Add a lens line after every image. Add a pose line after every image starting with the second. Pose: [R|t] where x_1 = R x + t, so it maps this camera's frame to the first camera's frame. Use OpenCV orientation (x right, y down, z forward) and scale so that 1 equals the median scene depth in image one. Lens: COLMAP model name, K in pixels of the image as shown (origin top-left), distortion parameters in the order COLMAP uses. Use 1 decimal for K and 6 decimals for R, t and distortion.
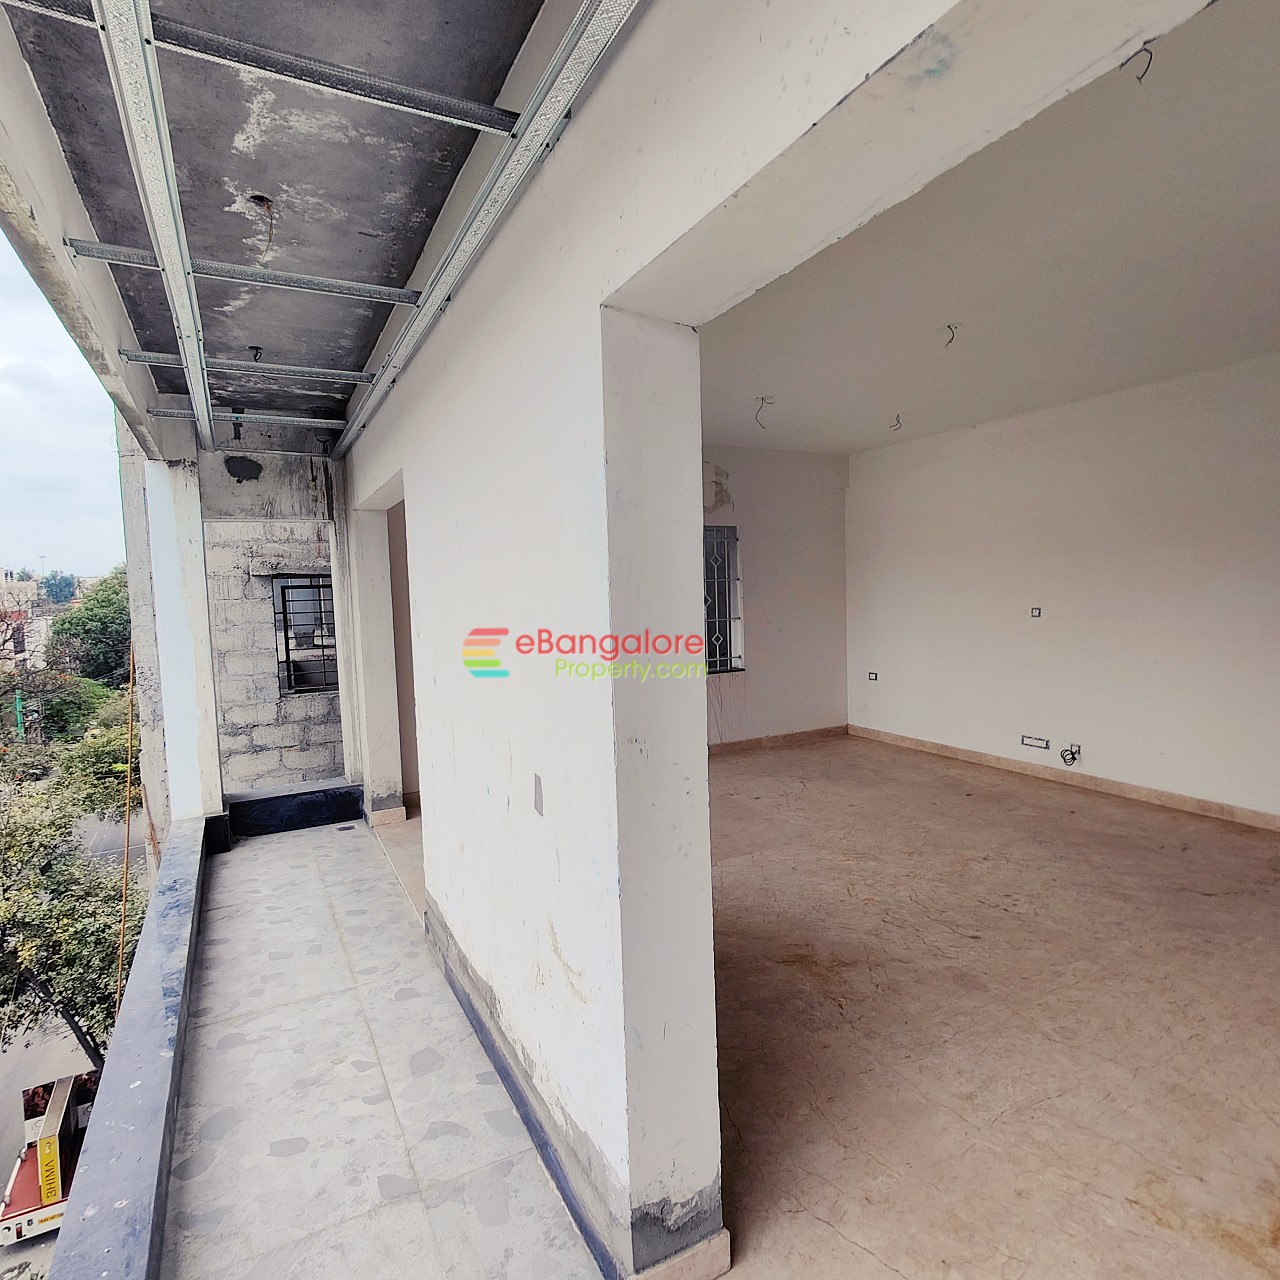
lens RADIAL K [[735.6, 0, 615.4], [0, 735.6, 638.9], [0, 0, 1]] dist [0.000847, 0.001817]
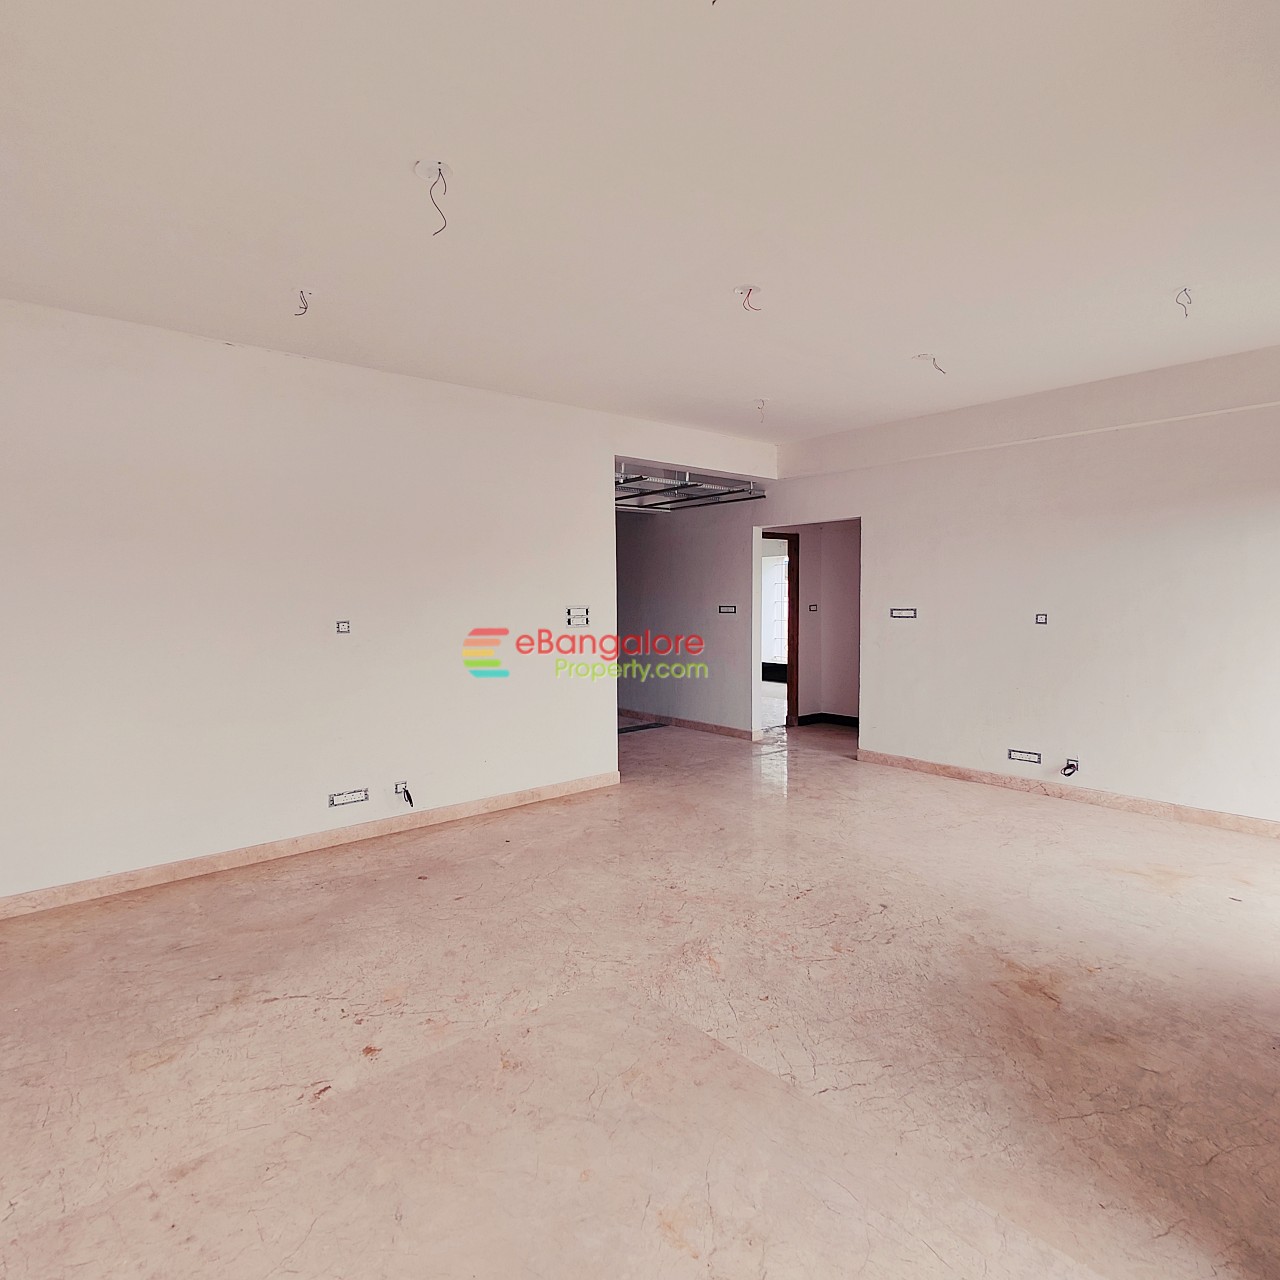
lens RADIAL K [[773.7, 0, 640.0], [0, 773.7, 640.0], [0, 0, 1]] dist [-0.001841, 0.003026]
pose [[-0.254191, -0.025151, 0.966827, -0.344020], [0.087650, 0.994949, 0.048927, -0.043159], [-0.963174, 0.097179, -0.250703, 1.111193]]
